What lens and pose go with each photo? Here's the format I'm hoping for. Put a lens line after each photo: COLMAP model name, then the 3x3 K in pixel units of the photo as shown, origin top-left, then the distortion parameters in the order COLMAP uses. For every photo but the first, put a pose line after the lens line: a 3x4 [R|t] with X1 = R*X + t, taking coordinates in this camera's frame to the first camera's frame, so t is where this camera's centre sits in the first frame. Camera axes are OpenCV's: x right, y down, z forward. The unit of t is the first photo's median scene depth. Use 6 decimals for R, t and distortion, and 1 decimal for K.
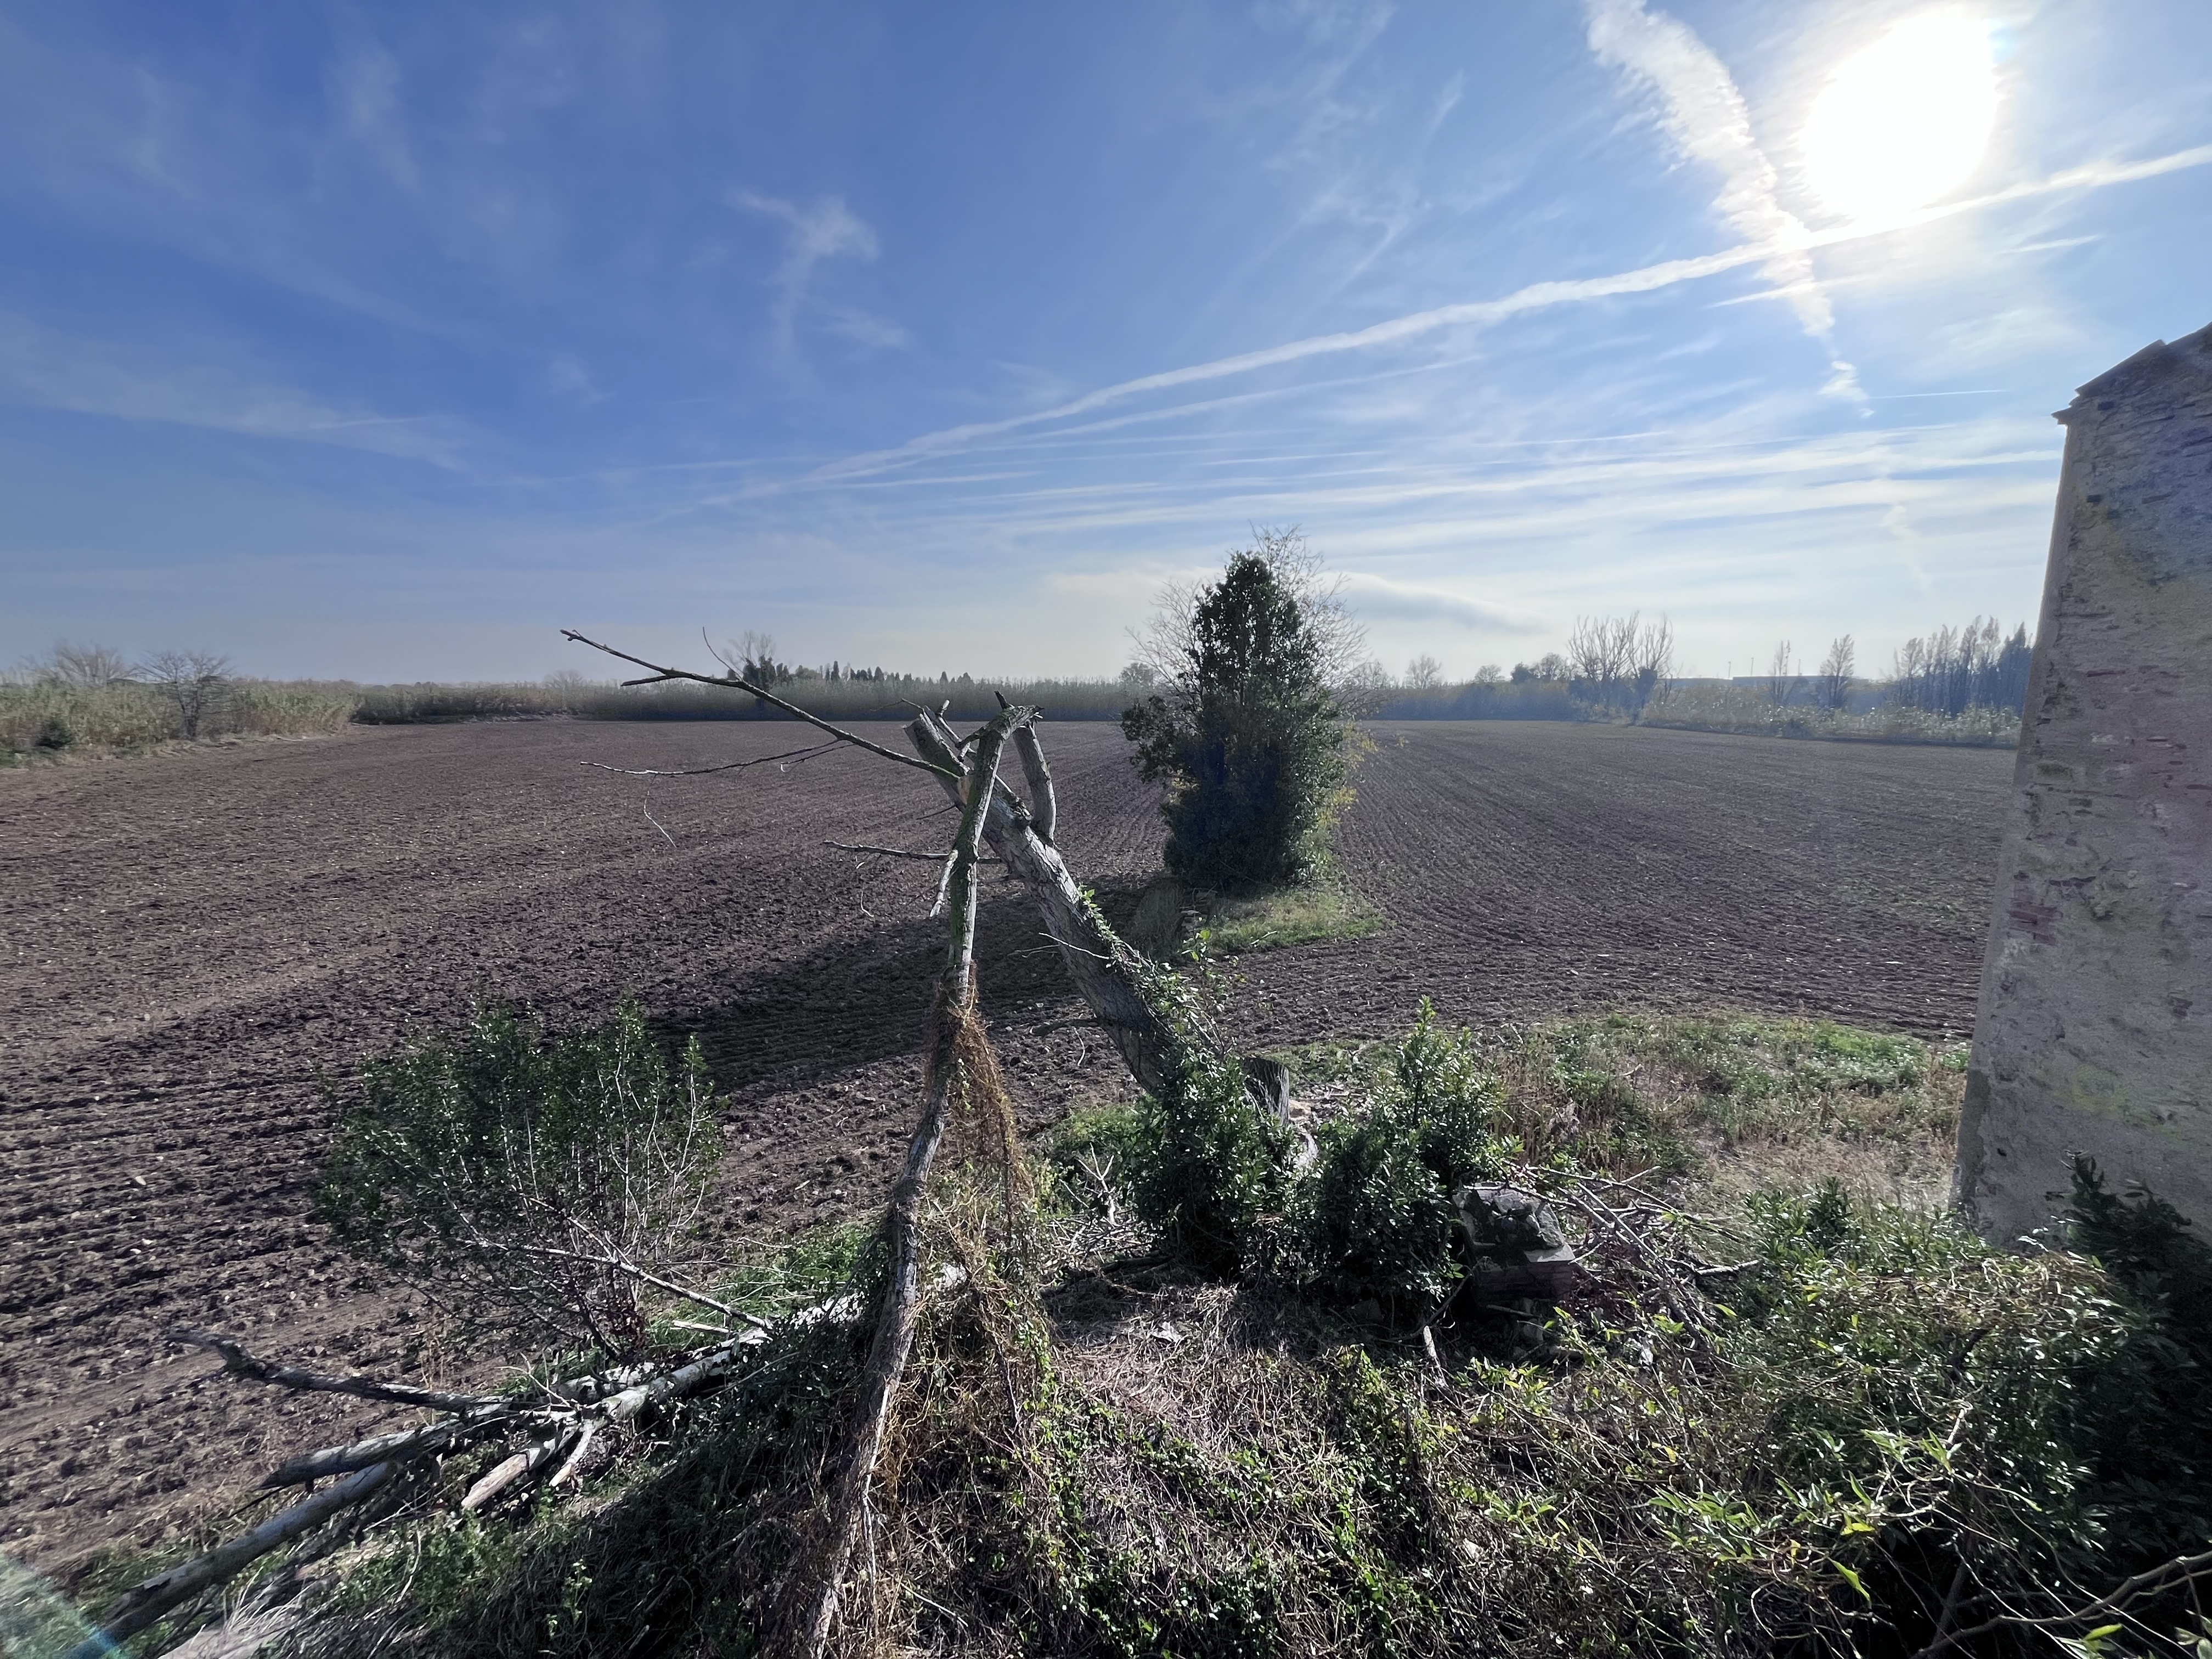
lens RADIAL K [[881.8, 0, 1101.5], [0, 881.8, 831.4], [0, 0, 1]] dist [-0.002513, -0.000751]
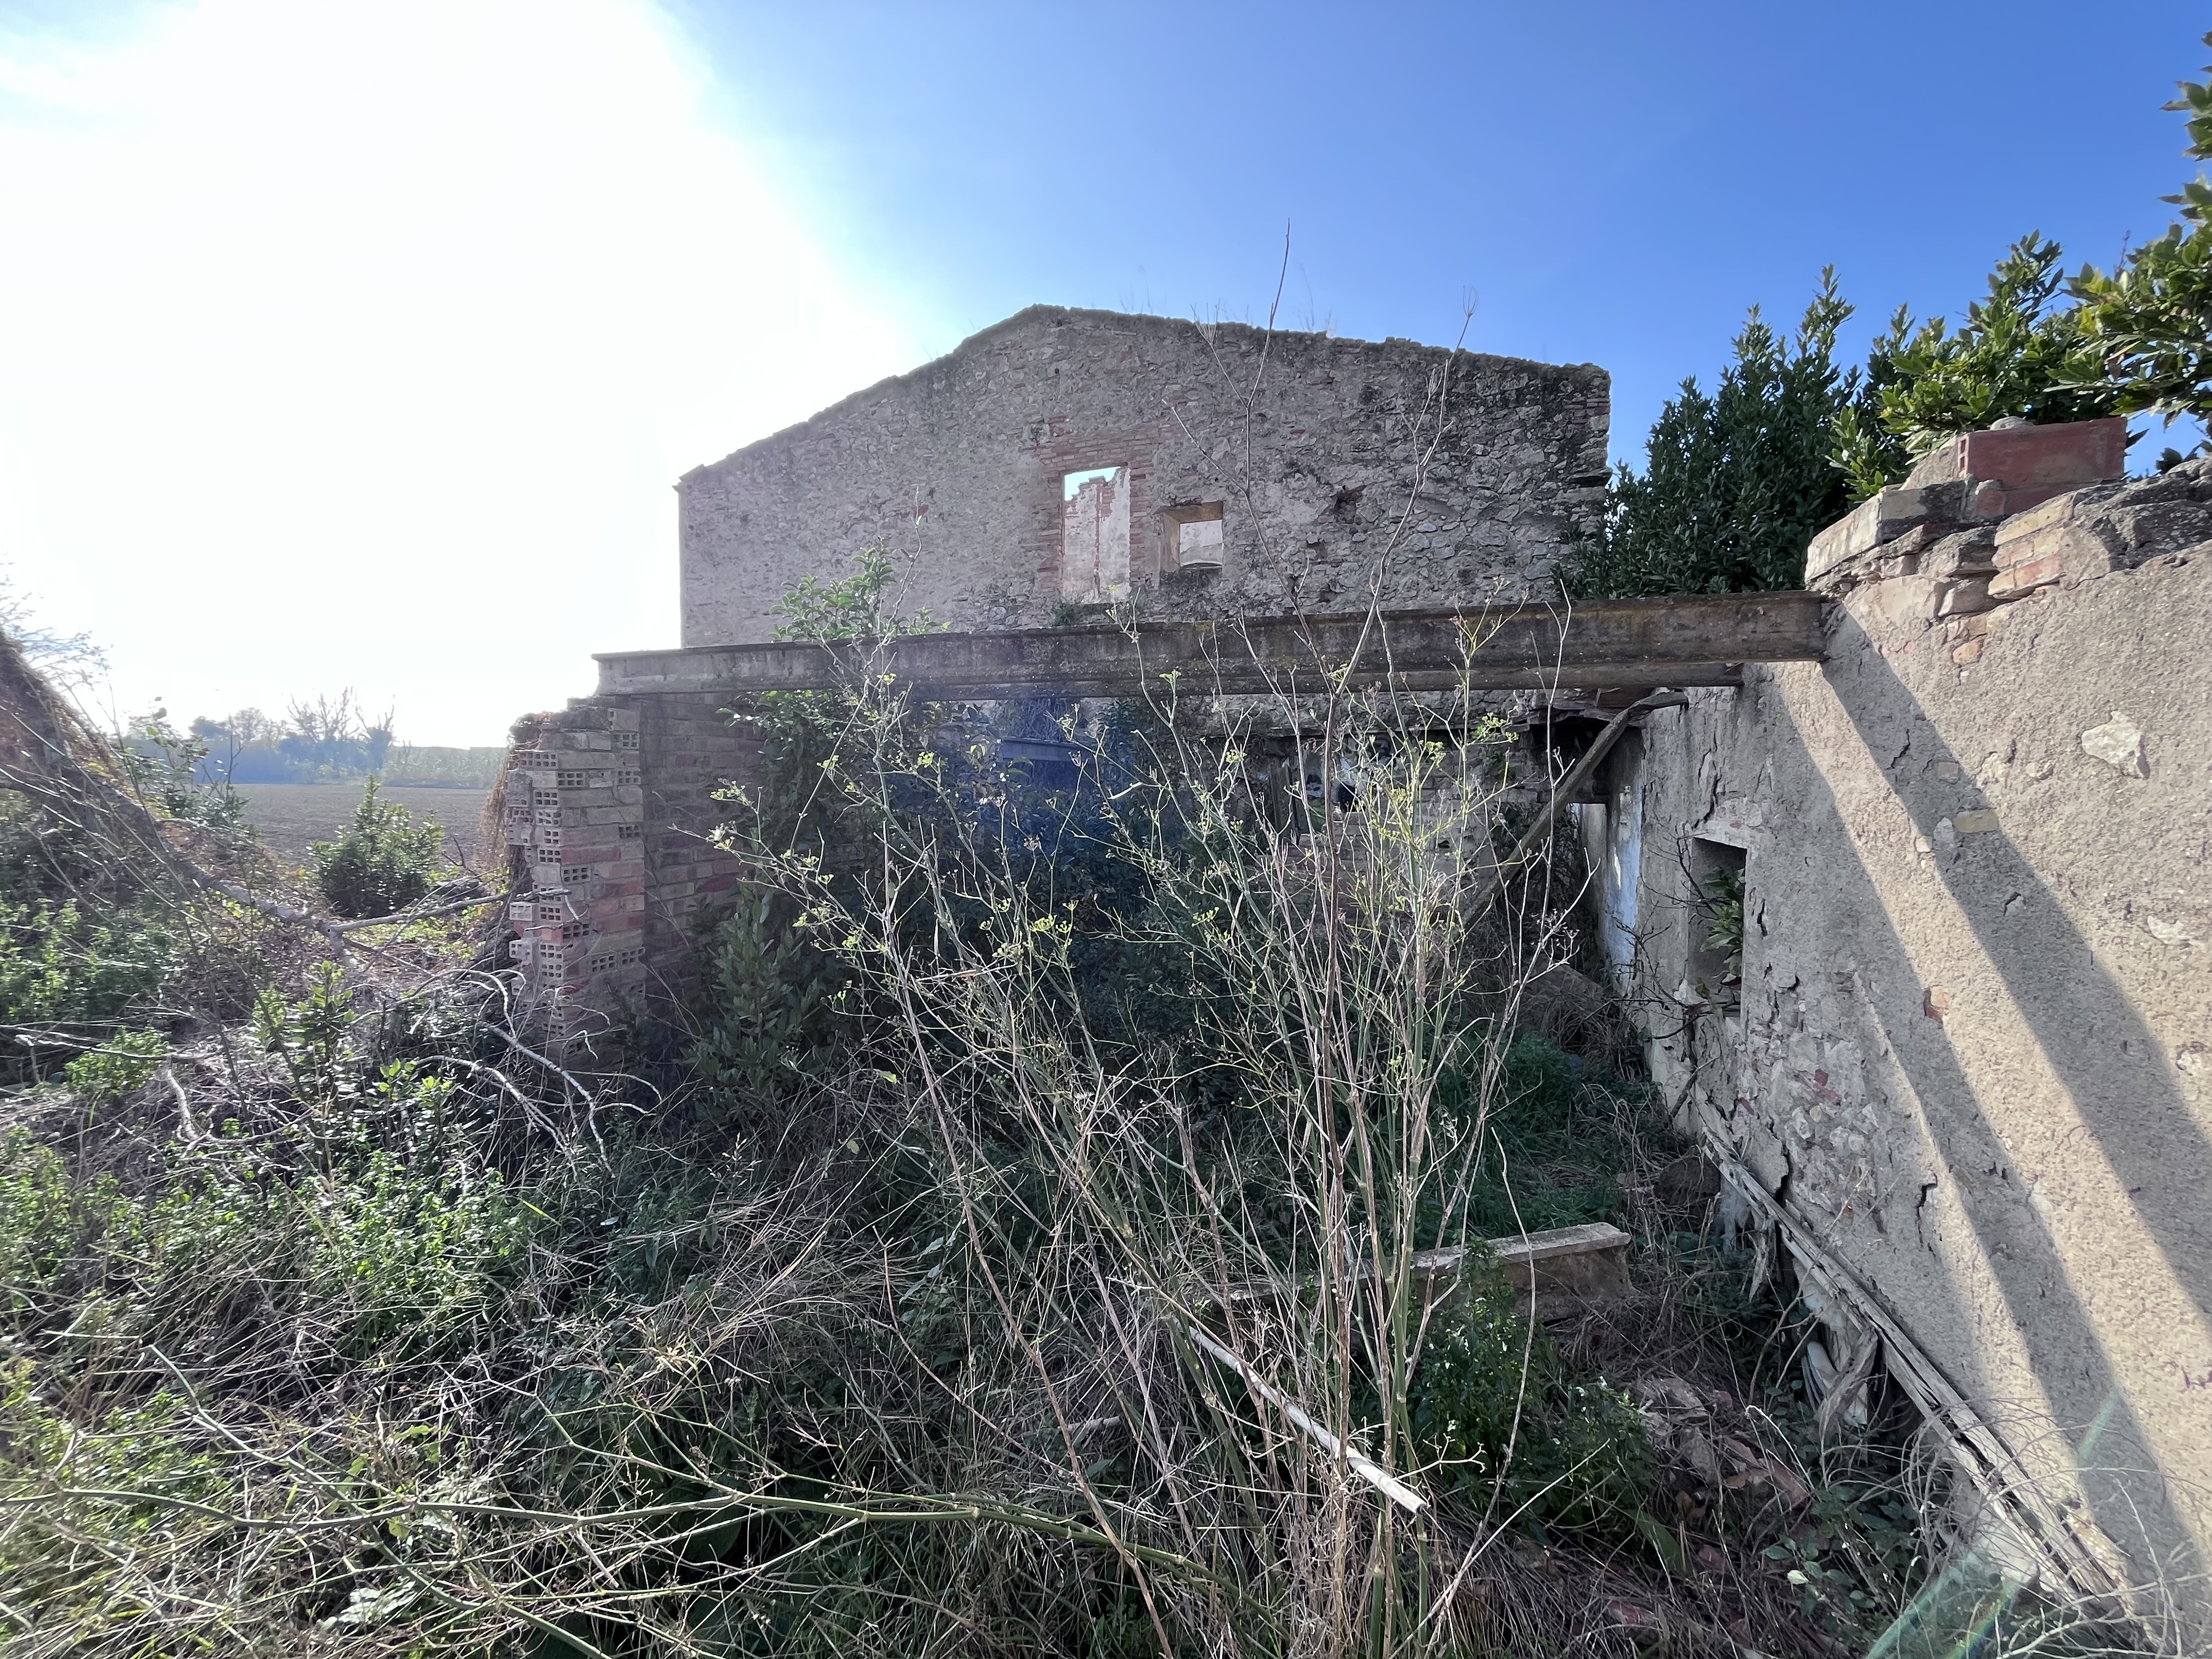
lens RADIAL K [[881.8, 0, 1101.5], [0, 881.8, 831.4], [0, 0, 1]] dist [-0.002513, -0.000751]
pose [[0.325969, -0.051318, 0.943987, -0.712054], [0.131472, 0.991284, 0.008490, 0.527279], [-0.936194, 0.121340, 0.329874, -0.649546]]
